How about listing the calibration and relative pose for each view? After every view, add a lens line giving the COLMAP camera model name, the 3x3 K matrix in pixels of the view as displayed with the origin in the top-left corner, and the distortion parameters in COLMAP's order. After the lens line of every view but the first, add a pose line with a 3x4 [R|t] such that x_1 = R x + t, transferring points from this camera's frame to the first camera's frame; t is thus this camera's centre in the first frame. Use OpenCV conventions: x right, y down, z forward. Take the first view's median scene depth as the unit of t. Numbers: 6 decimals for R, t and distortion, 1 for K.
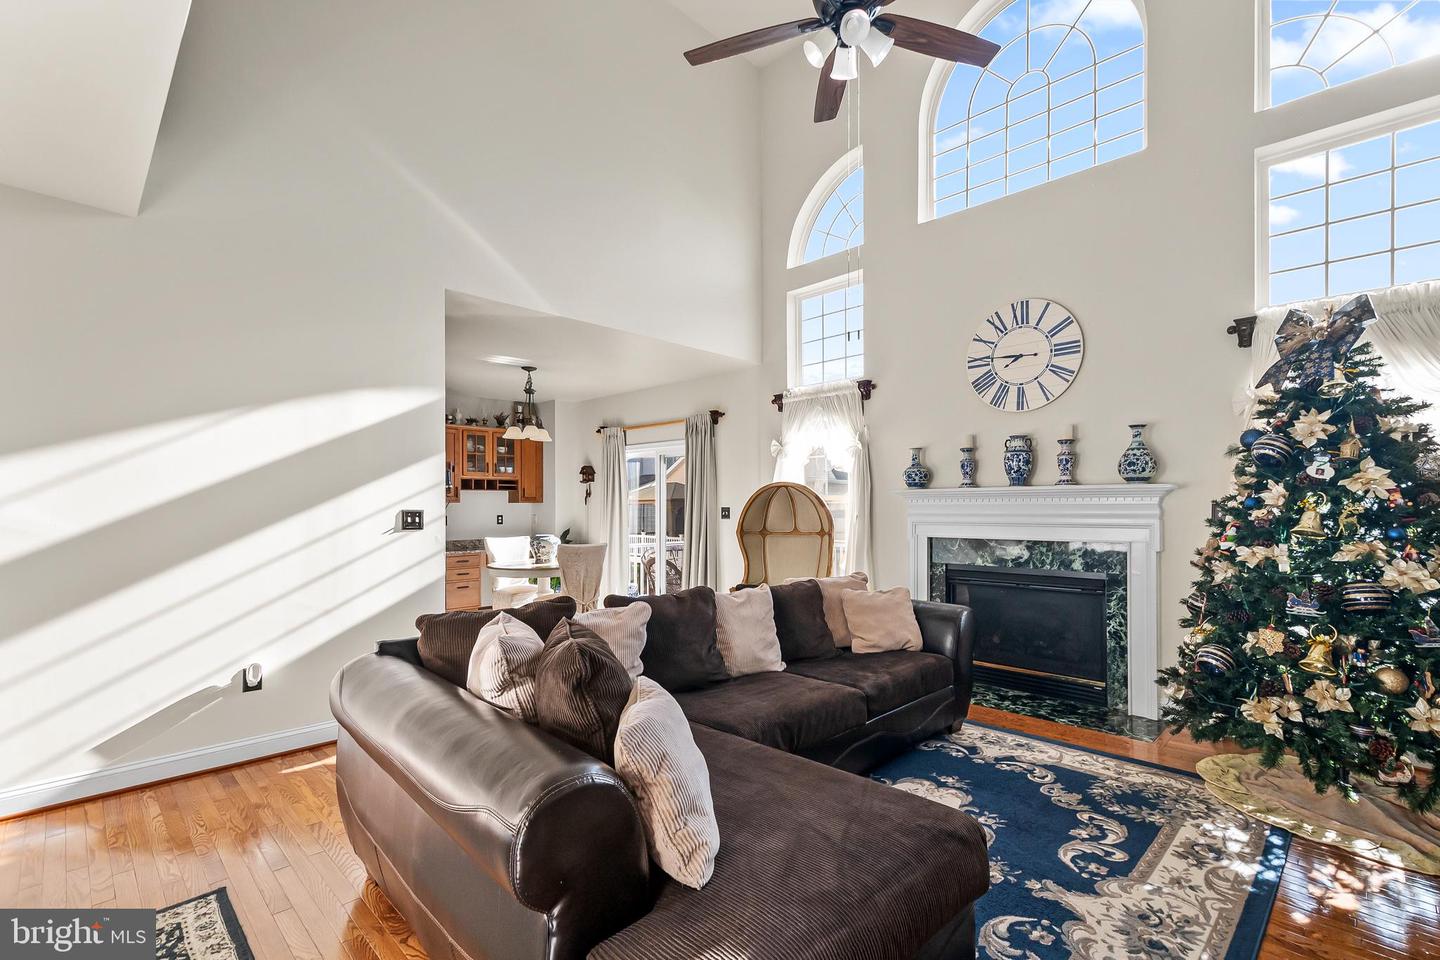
lens RADIAL K [[648.0, 0, 737.3], [0, 648.0, 501.3], [0, 0, 1]] dist [0.014725, -0.003407]
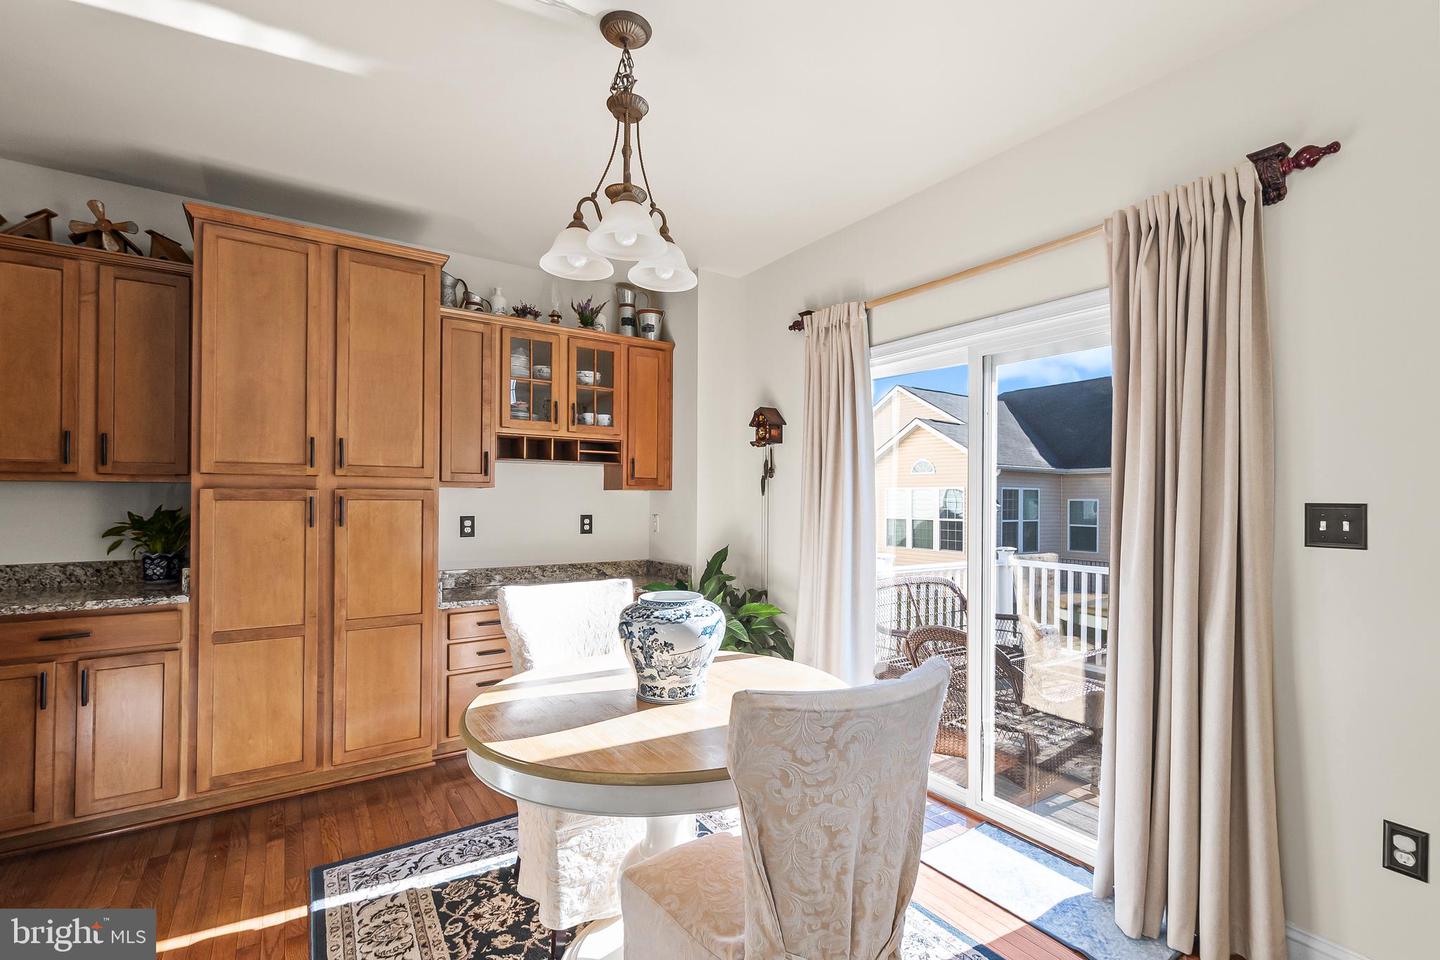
lens RADIAL K [[648.0, 0, 737.2], [0, 648.0, 502.2], [0, 0, 1]] dist [0.014725, -0.003407]
pose [[0.980805, 0.010875, -0.194689, -0.292740], [-0.009424, 0.999920, 0.008381, 0.012180], [0.194764, -0.006385, 0.980829, 0.995860]]
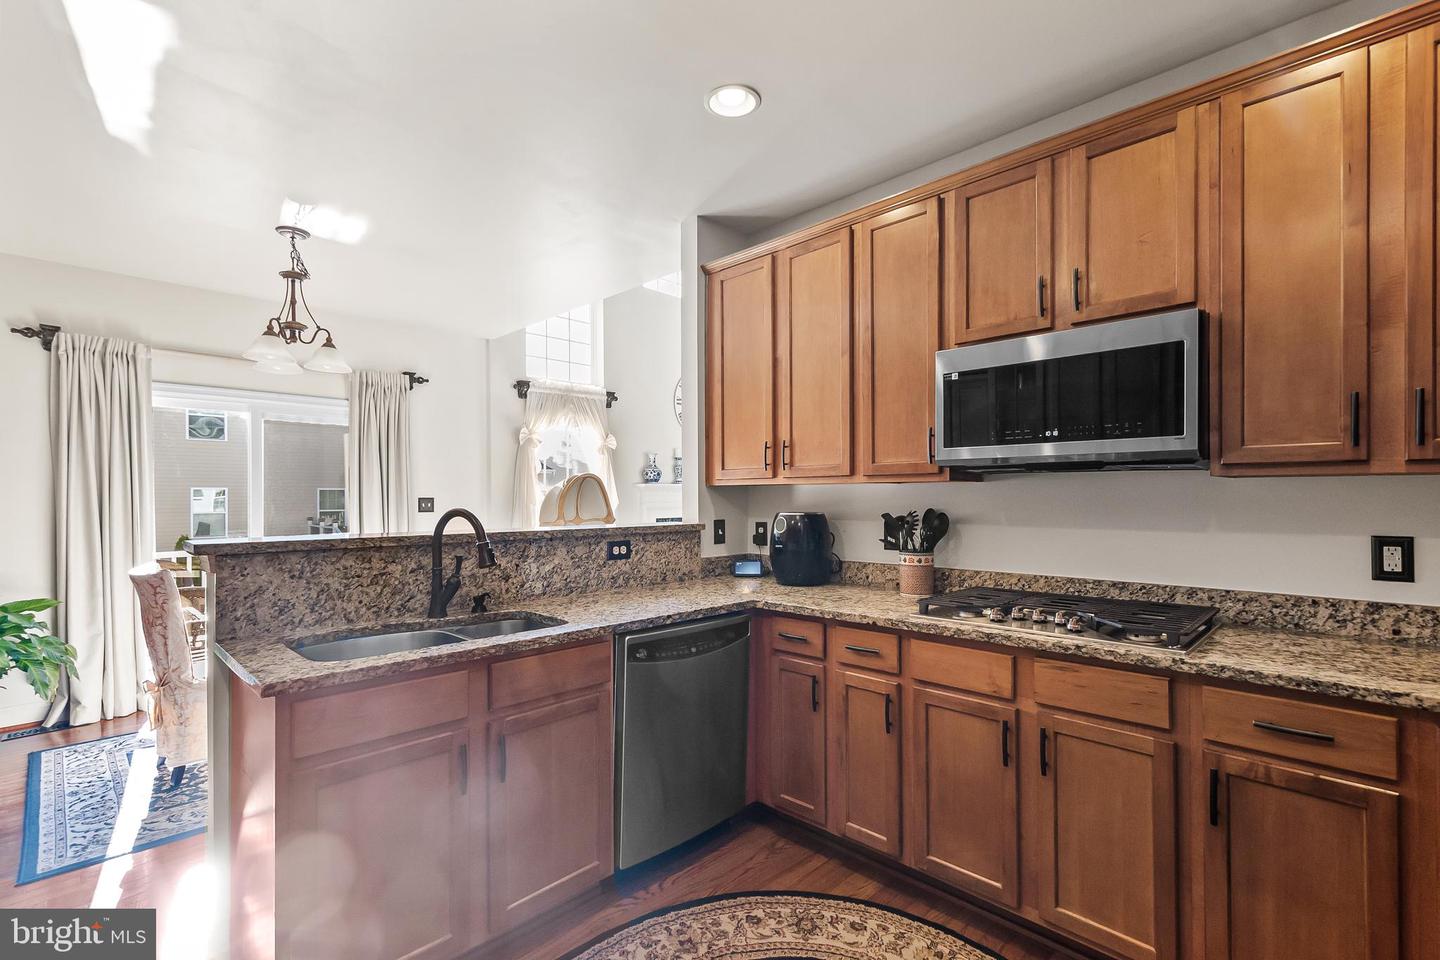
lens RADIAL K [[648.0, 0, 739.5], [0, 648.0, 504.1], [0, 0, 1]] dist [0.014725, -0.003407]
pose [[-0.007214, -0.005688, 0.999958, -1.178194], [0.002175, 0.999981, 0.005704, 0.018481], [-0.999972, 0.002216, -0.007201, 0.893536]]
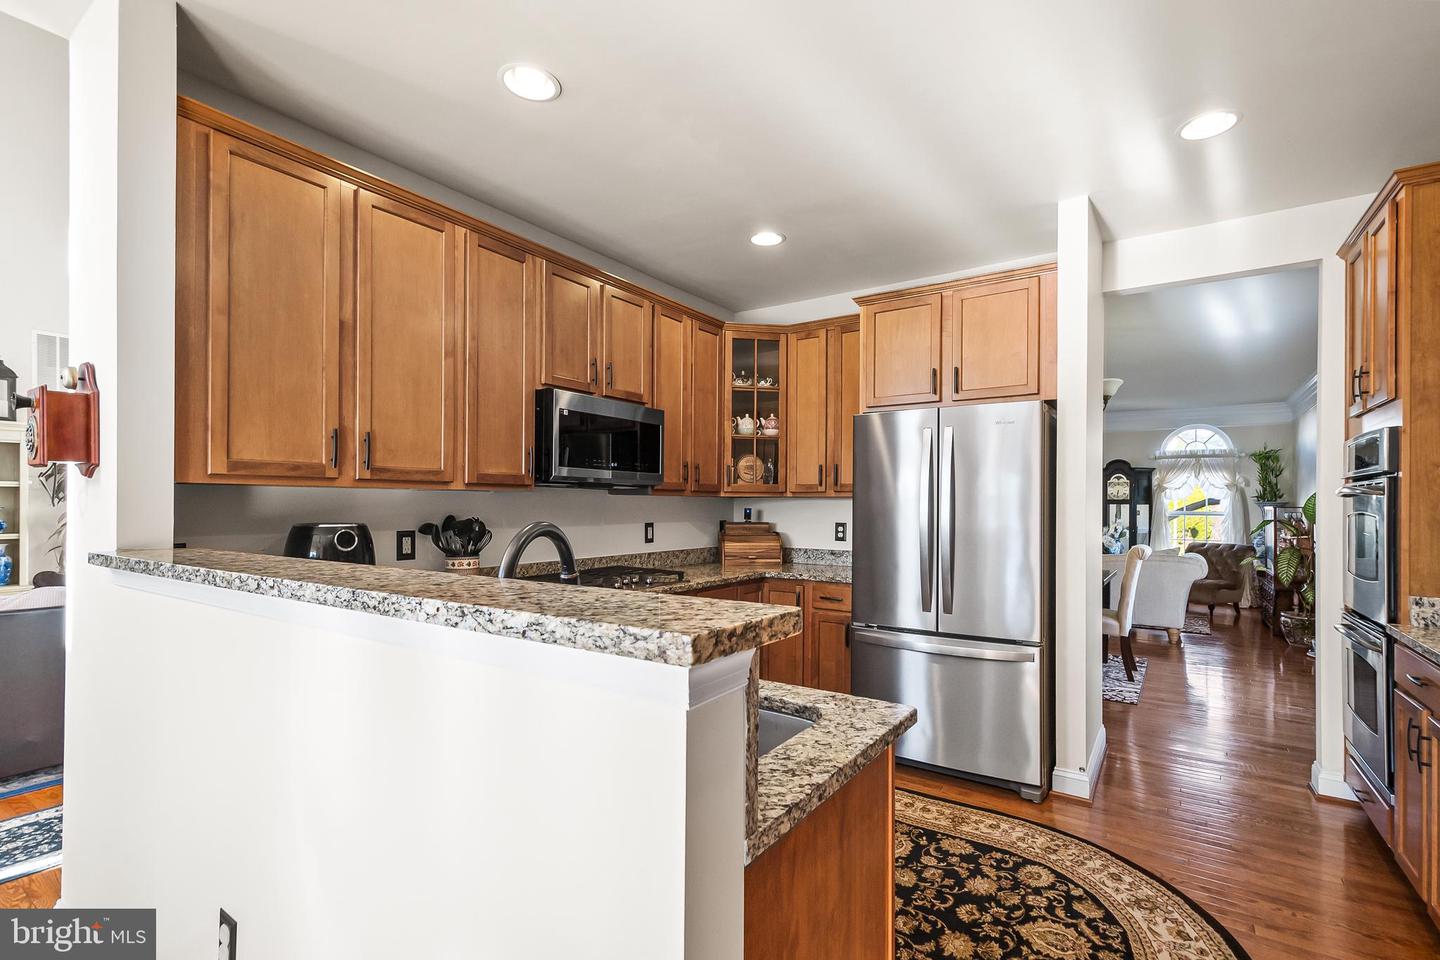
lens RADIAL K [[648.0, 0, 725.0], [0, 648.0, 492.0], [0, 0, 1]] dist [0.014725, -0.003407]
pose [[-0.986810, -0.003832, -0.161839, -0.744222], [-0.000896, 0.999834, -0.018215, 0.015400], [0.161882, -0.017830, -0.986649, 1.379774]]
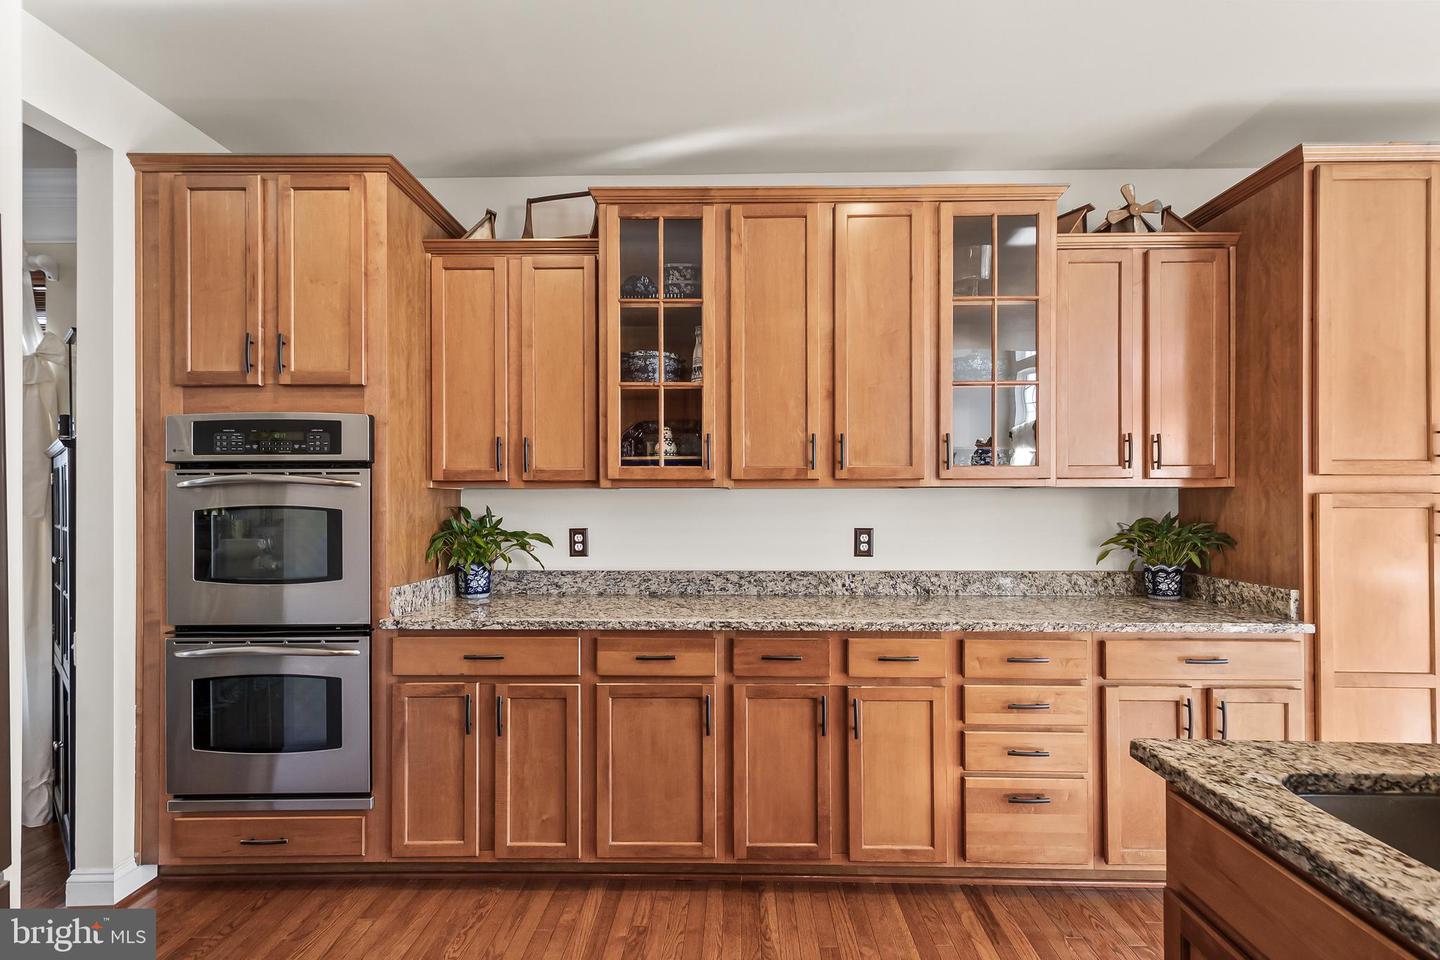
lens RADIAL K [[648.0, 0, 720.9], [0, 648.0, 503.0], [0, 0, 1]] dist [0.014725, -0.003407]
pose [[0.675841, 0.003126, -0.737040, -0.797456], [-0.002192, 0.999995, 0.002231, 0.017009], [0.737044, 0.000108, 0.675845, 0.842989]]
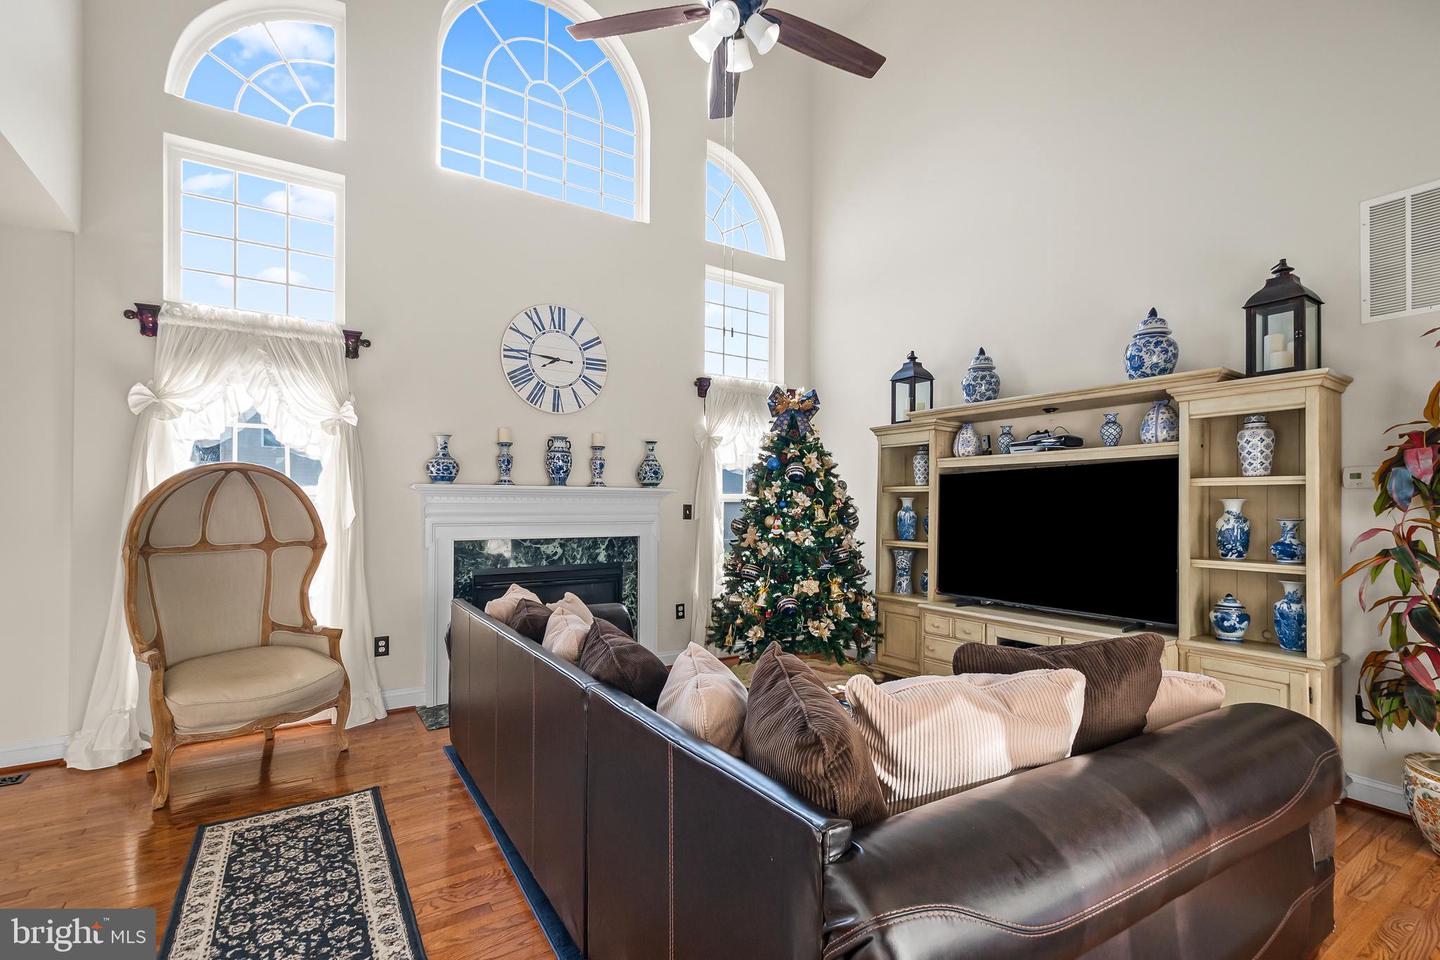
lens RADIAL K [[648.0, 0, 732.1], [0, 648.0, 501.0], [0, 0, 1]] dist [0.014725, -0.003407]
pose [[0.217090, 0.009685, 0.976104, -0.494014], [-0.013415, 0.999886, -0.006938, 0.004048], [-0.976059, -0.011589, 0.217195, 0.491209]]
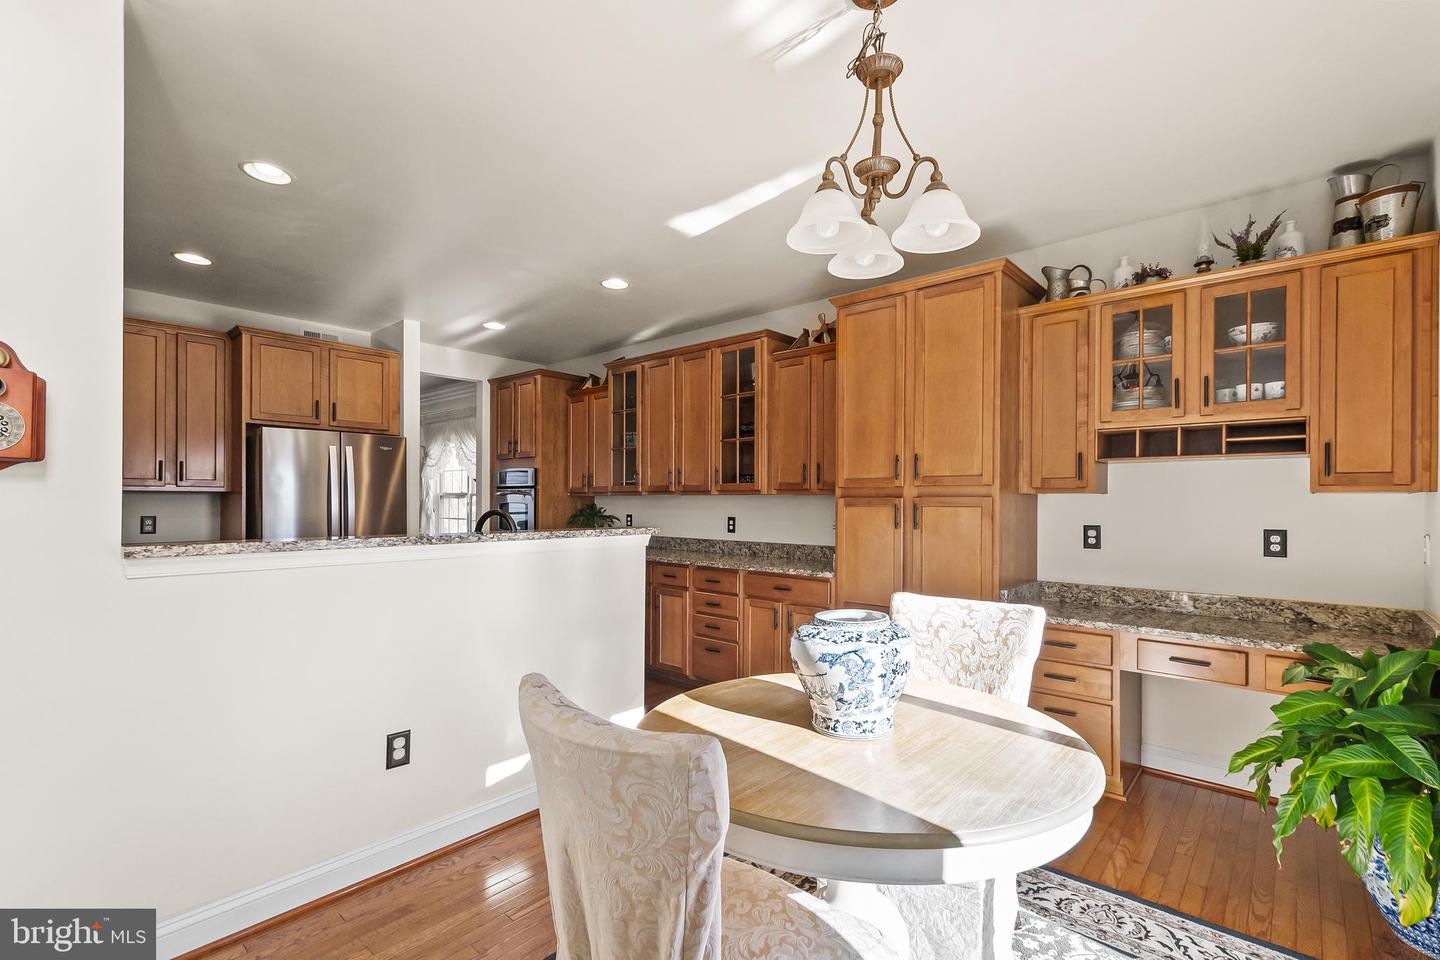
lens RADIAL K [[648.0, 0, 730.0], [0, 648.0, 499.5], [0, 0, 1]] dist [0.014725, -0.003407]
pose [[0.048440, 0.004636, -0.998815, -0.074963], [0.000078, 0.999989, 0.004645, 0.007503], [0.998826, -0.000303, 0.048439, 1.285221]]
